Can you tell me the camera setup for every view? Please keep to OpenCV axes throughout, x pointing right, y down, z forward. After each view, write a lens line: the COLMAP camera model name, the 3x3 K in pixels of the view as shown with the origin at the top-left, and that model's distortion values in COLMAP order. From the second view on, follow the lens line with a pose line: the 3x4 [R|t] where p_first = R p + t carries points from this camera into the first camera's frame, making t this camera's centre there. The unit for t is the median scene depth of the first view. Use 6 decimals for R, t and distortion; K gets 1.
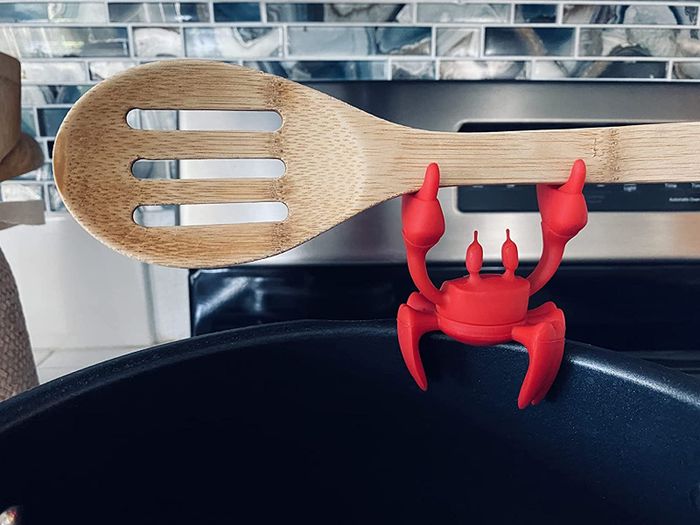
lens RADIAL K [[544.6, 0, 349.3], [0, 544.6, 262.1], [0, 0, 1]] dist [0.001662, -0.005356]
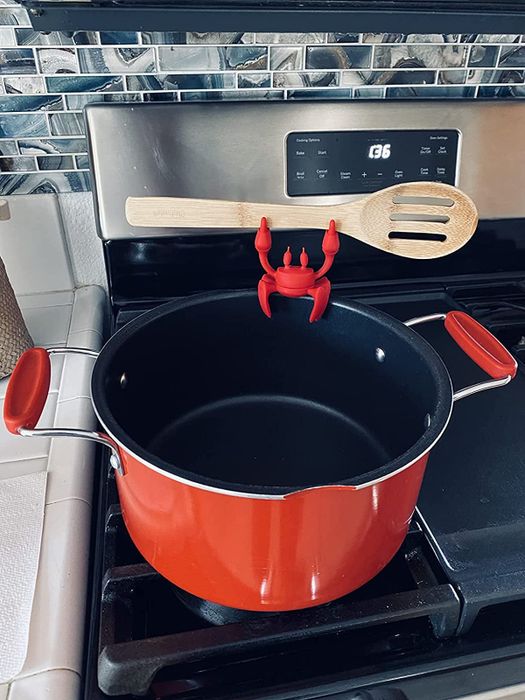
lens RADIAL K [[544.6, 0, 262.3], [0, 544.6, 350.1], [0, 0, 1]] dist [0.001662, -0.005356]
pose [[0.989439, -0.063808, 0.130148, -0.081444], [0.020276, 0.949993, 0.311612, -0.141090], [-0.143523, -0.305682, 0.941254, -0.479945]]
